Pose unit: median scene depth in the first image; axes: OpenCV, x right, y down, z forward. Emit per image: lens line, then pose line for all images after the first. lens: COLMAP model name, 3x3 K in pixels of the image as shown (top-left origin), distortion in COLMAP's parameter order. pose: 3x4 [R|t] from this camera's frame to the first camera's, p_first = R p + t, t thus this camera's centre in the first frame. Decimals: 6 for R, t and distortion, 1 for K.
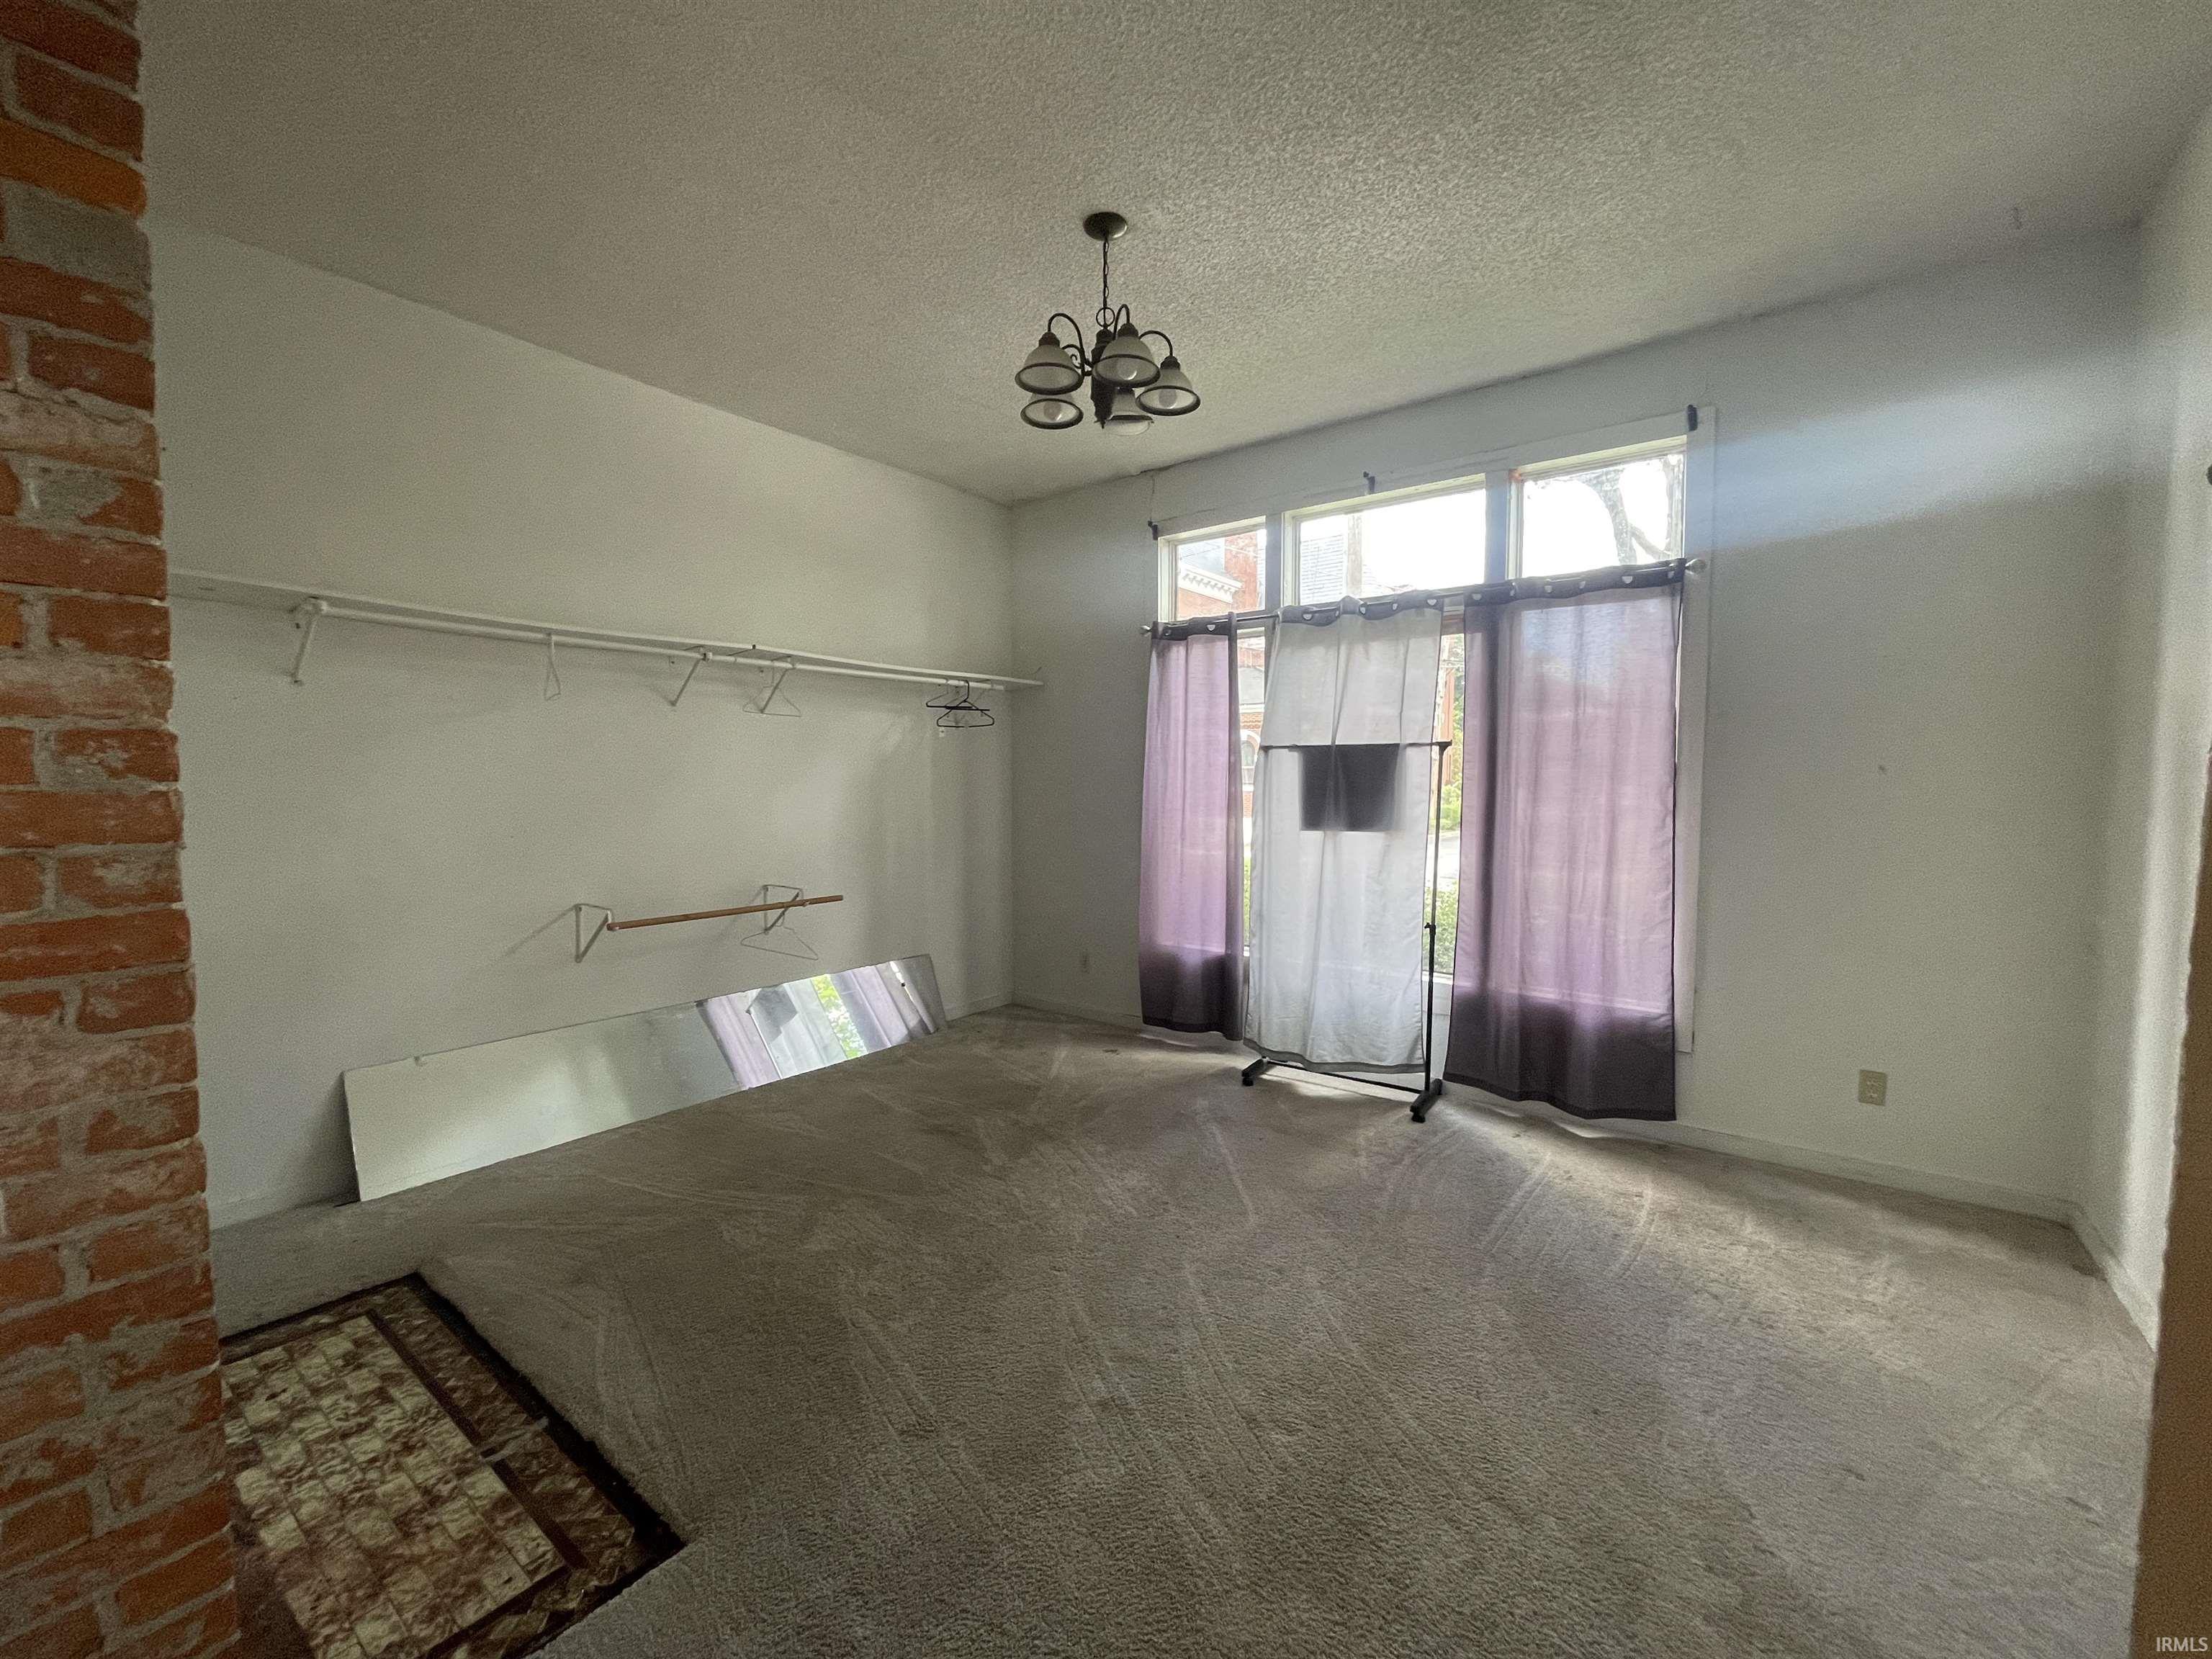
lens RADIAL K [[895.8, 0, 1105.3], [0, 895.8, 831.9], [0, 0, 1]] dist [0.002954, 0.000598]
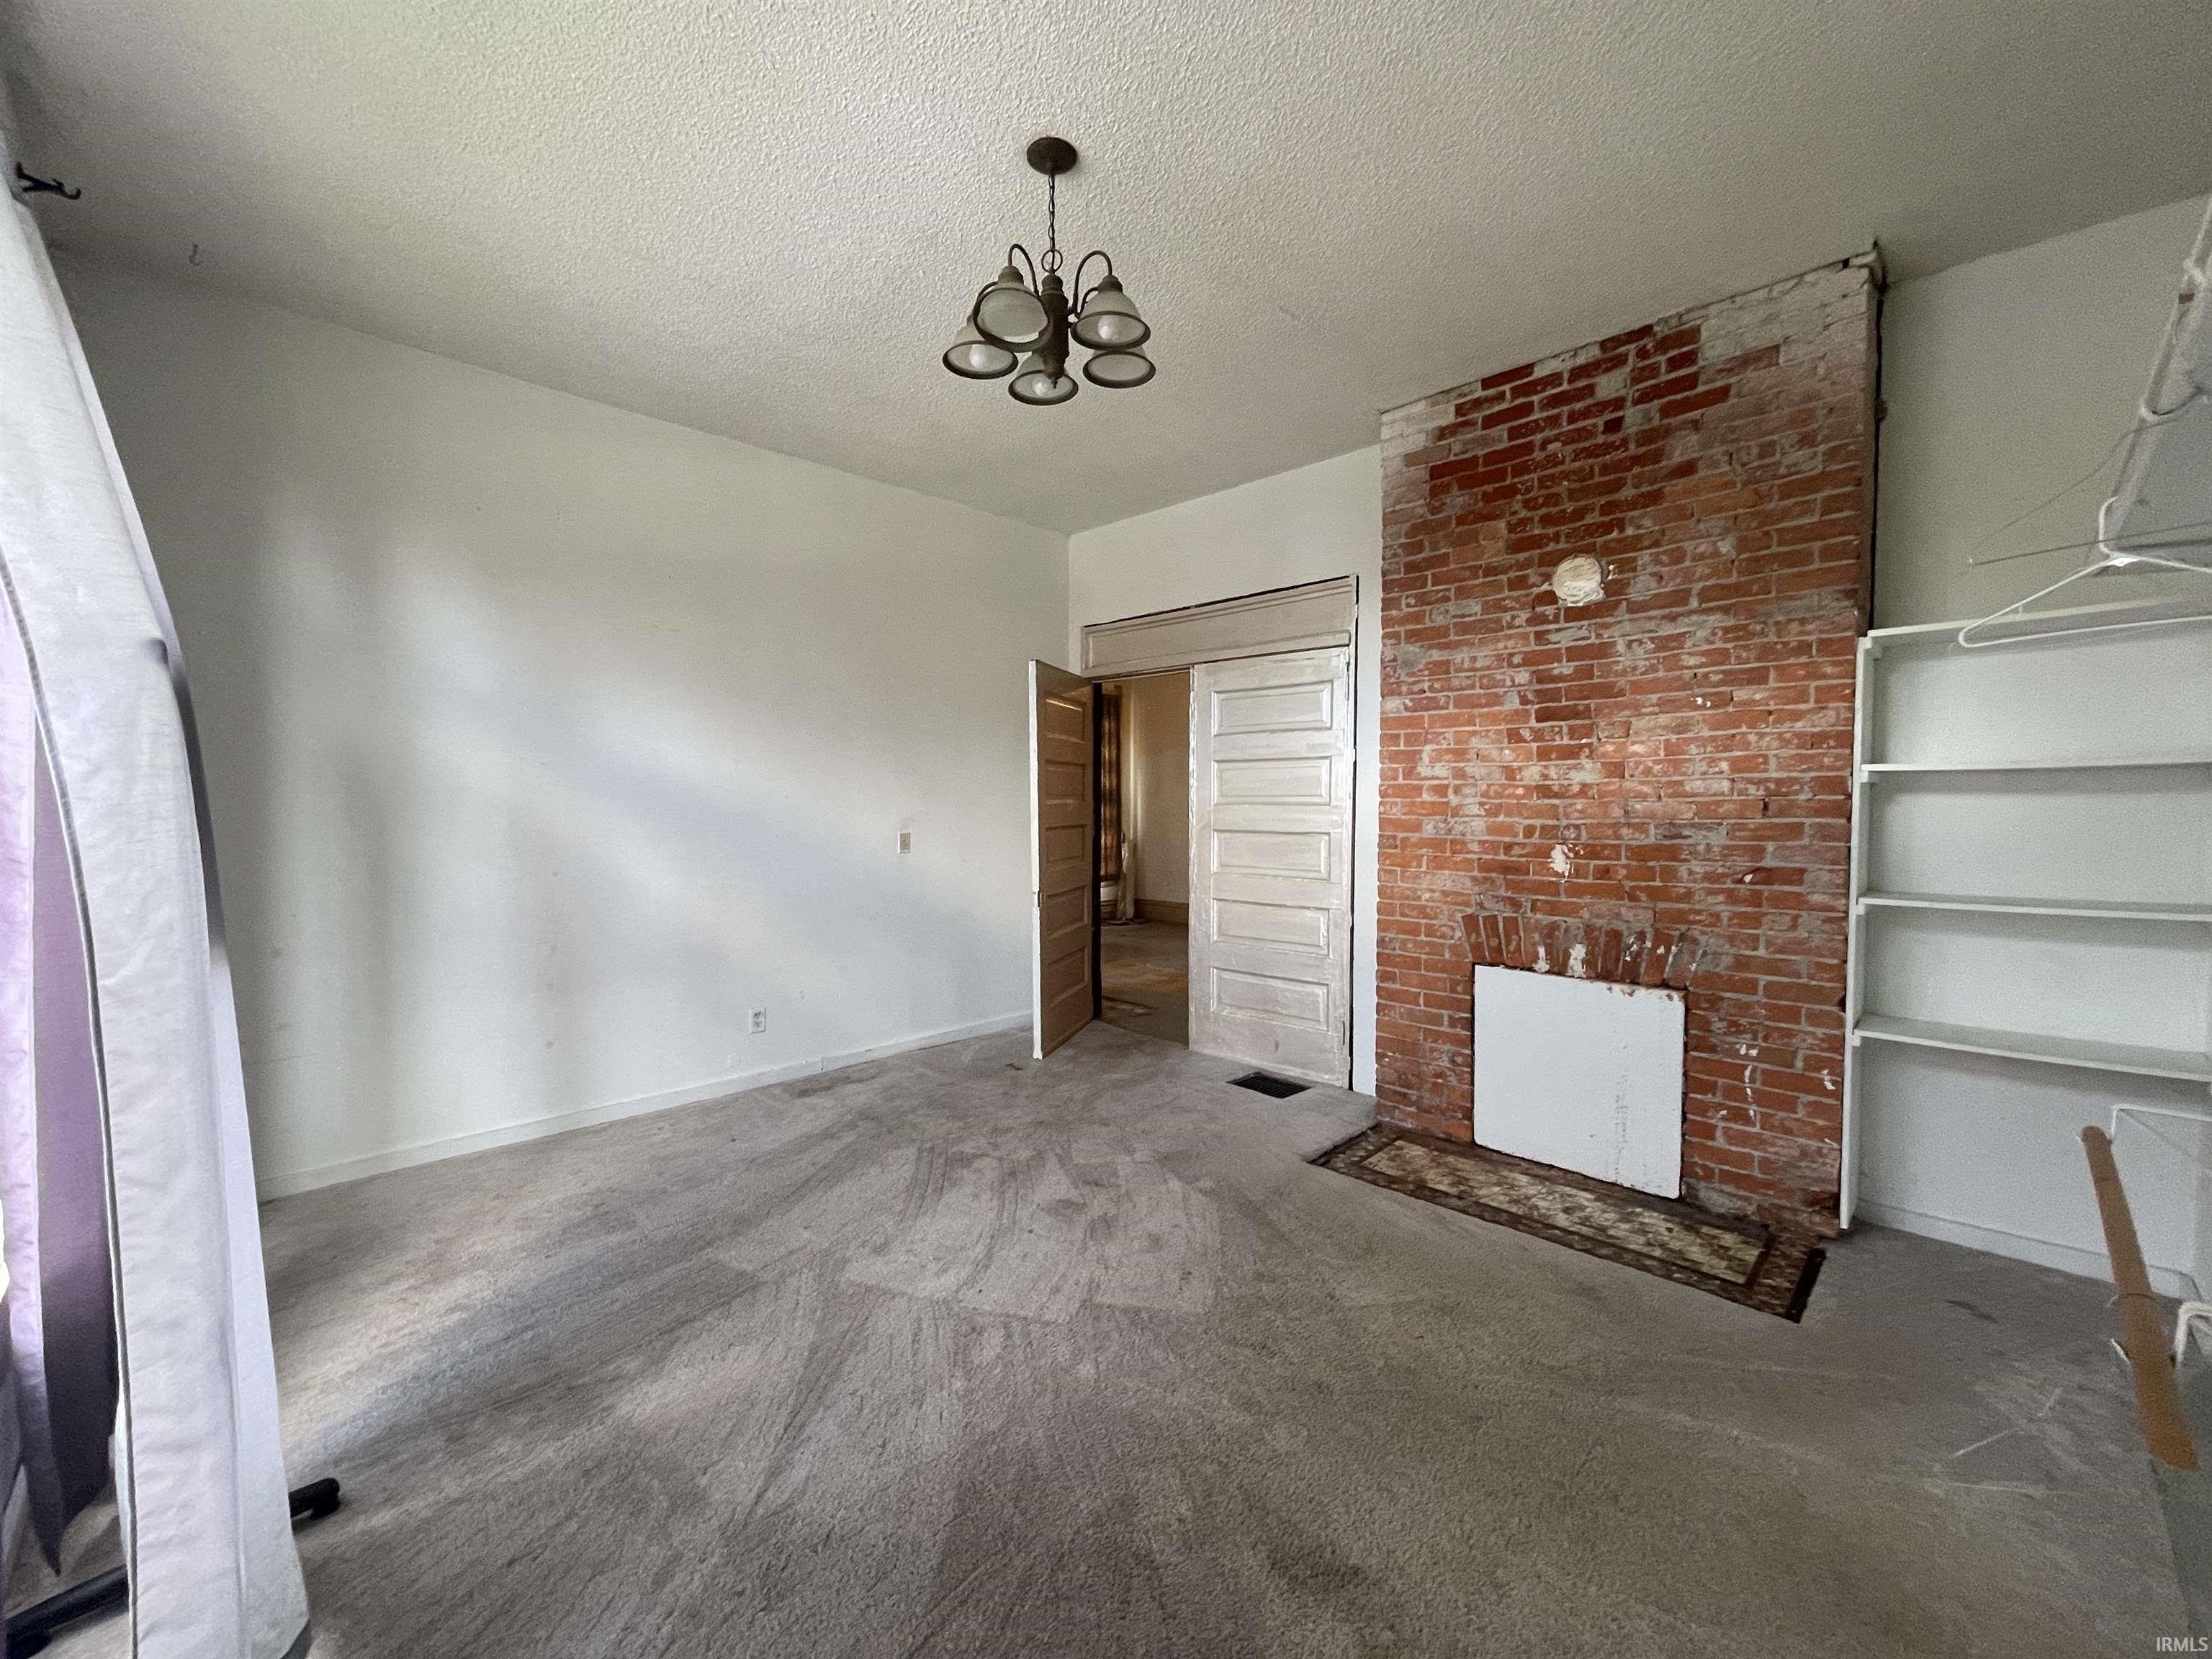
lens RADIAL K [[895.8, 0, 1106.1], [0, 895.8, 840.5], [0, 0, 1]] dist [0.002954, 0.000598]
pose [[-0.990177, -0.010162, 0.139449, -0.244113], [0.003907, 0.994955, 0.100243, -0.134259], [-0.139764, 0.099803, -0.985142, 2.558968]]
